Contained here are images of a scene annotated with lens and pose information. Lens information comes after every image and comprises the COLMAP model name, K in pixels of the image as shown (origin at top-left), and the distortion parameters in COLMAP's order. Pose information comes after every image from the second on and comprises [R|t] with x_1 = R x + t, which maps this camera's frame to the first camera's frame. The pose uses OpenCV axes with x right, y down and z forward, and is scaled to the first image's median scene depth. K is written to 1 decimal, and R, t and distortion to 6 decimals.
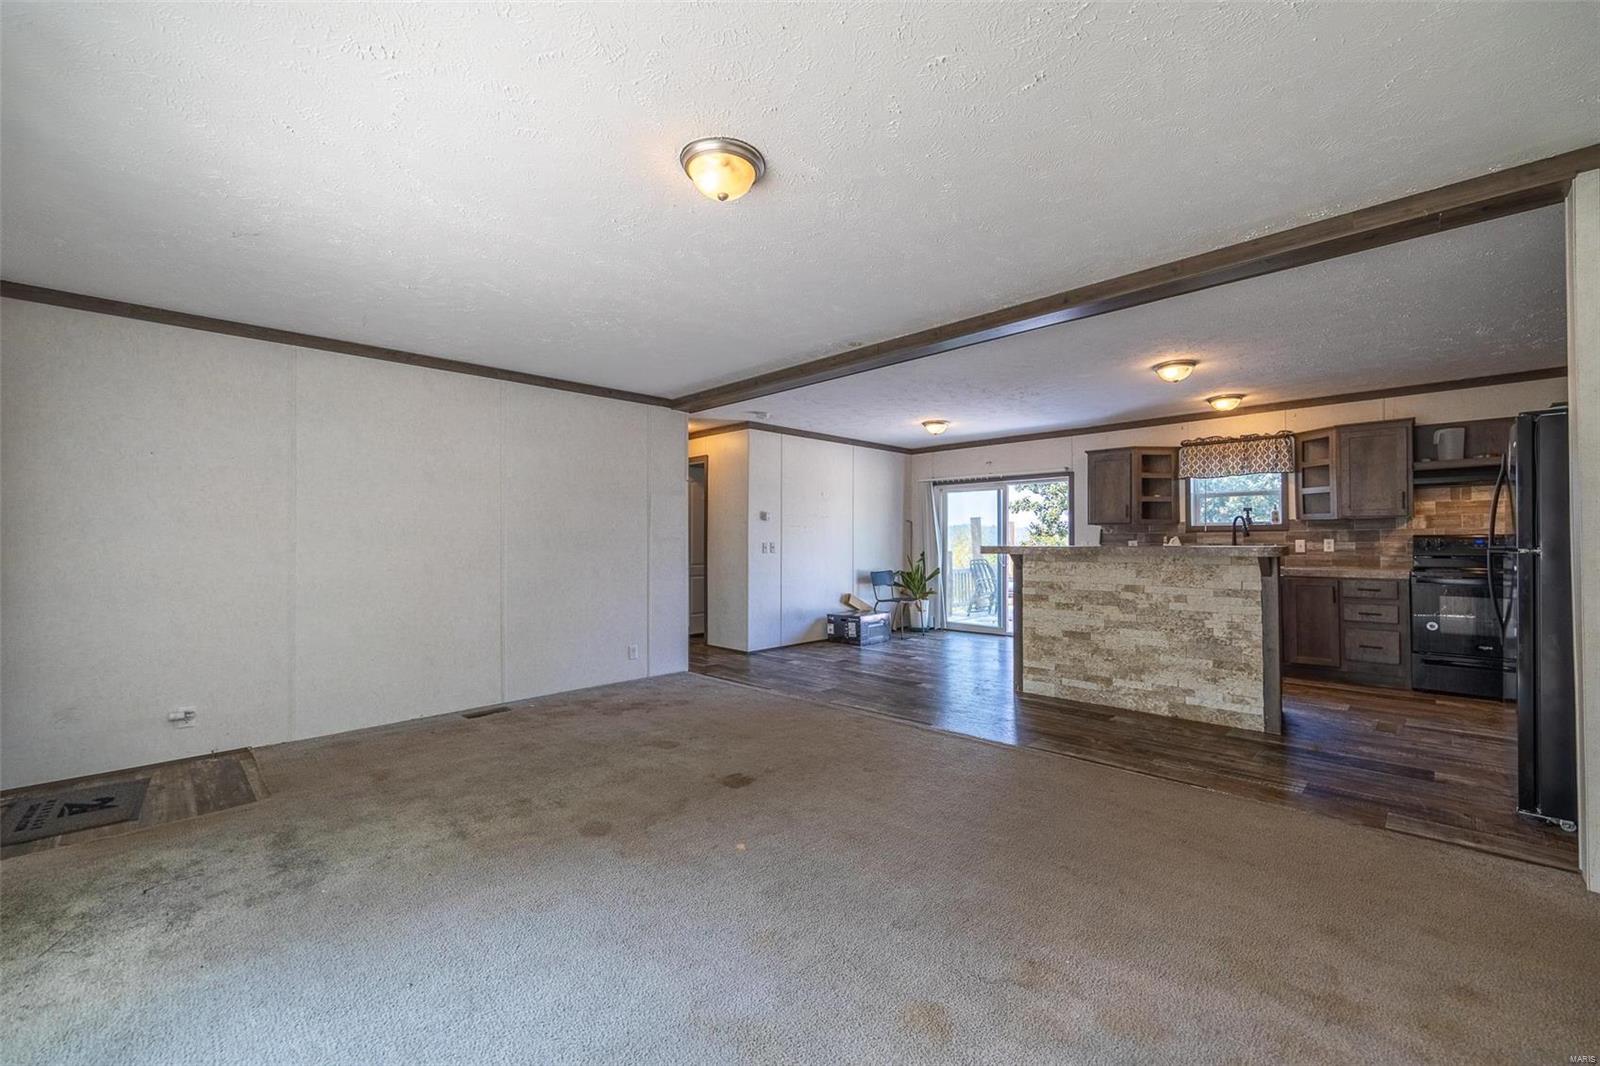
lens RADIAL K [[643.2, 0, 811.3], [0, 643.2, 540.1], [0, 0, 1]] dist [-0.003746, 0.000375]
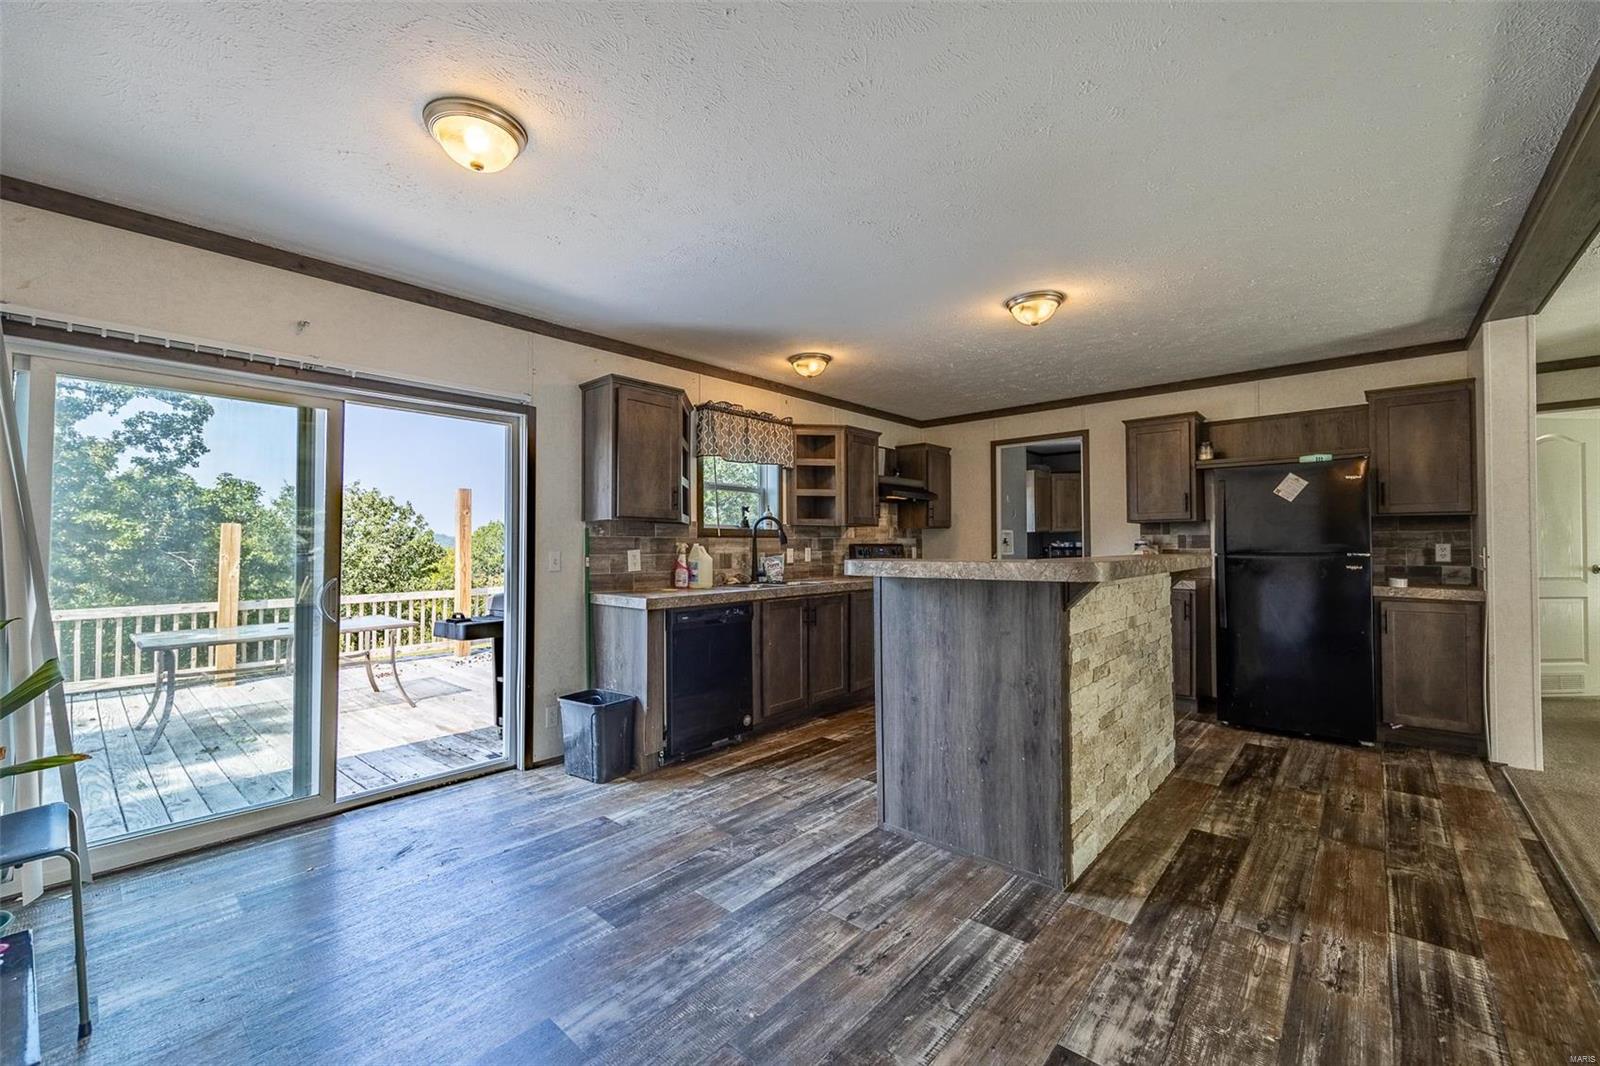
lens RADIAL K [[643.2, 0, 816.2], [0, 643.2, 527.7], [0, 0, 1]] dist [-0.003746, 0.000375]
pose [[-0.042966, 0.036380, 0.998414, -0.103533], [0.002660, 0.999337, -0.036299, 0.003374], [-0.999073, 0.001096, -0.043035, 1.029407]]
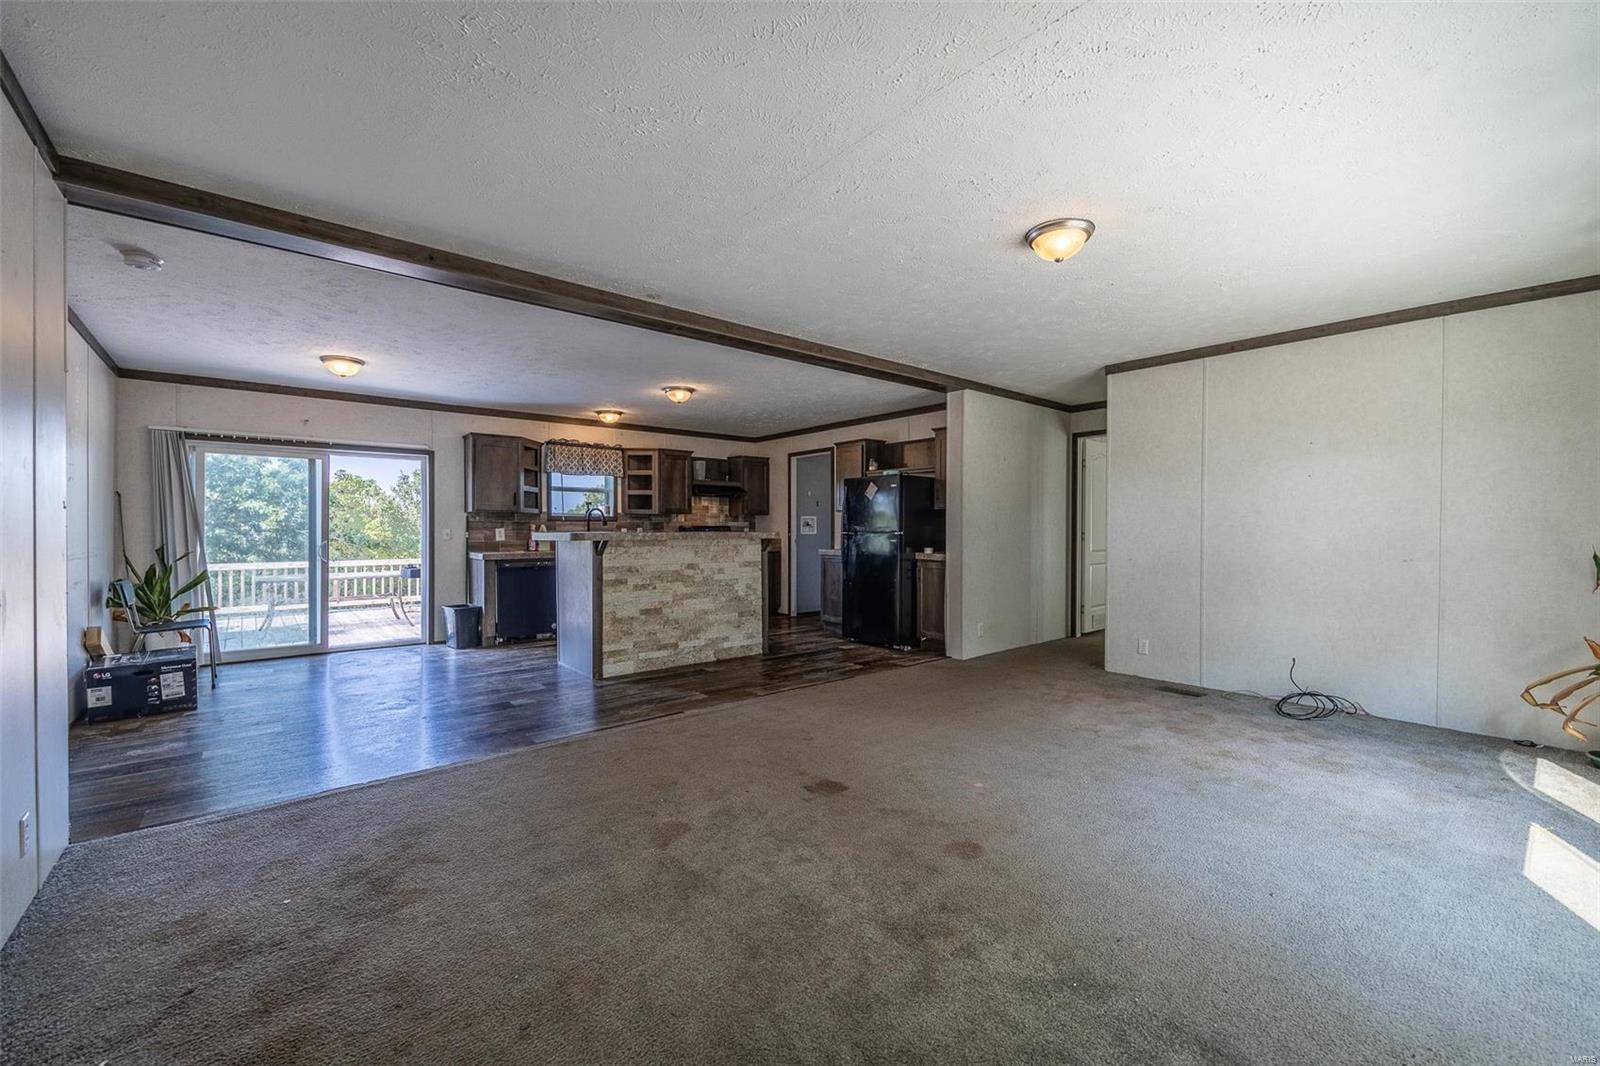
lens RADIAL K [[643.2, 0, 807.2], [0, 643.2, 532.0], [0, 0, 1]] dist [-0.003746, 0.000375]
pose [[0.098961, 0.001774, 0.995090, -0.545932], [-0.001479, 0.999998, -0.001635, 0.008842], [-0.995090, -0.001309, 0.098964, 0.502289]]
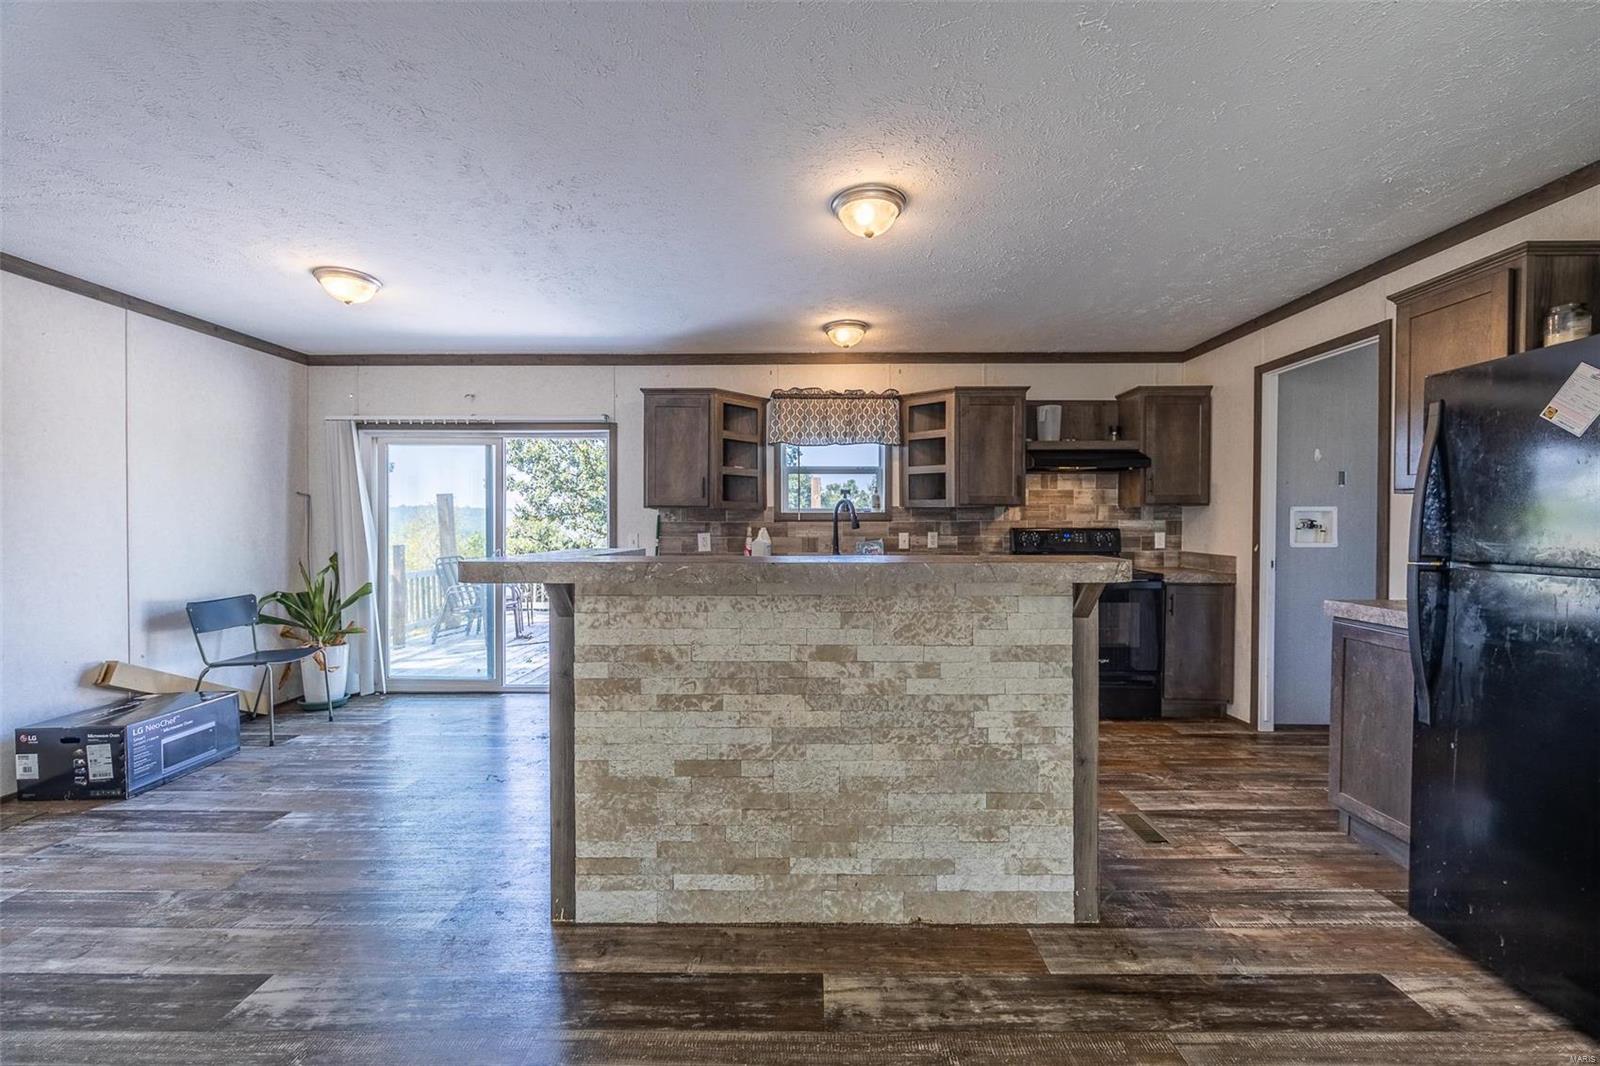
lens RADIAL K [[643.2, 0, 800.8], [0, 643.2, 533.7], [0, 0, 1]] dist [-0.003746, 0.000375]
pose [[0.728429, -0.006683, 0.685088, 0.136682], [-0.004871, 0.999877, 0.014932, -0.010626], [-0.685104, -0.014214, 0.728307, 0.529343]]
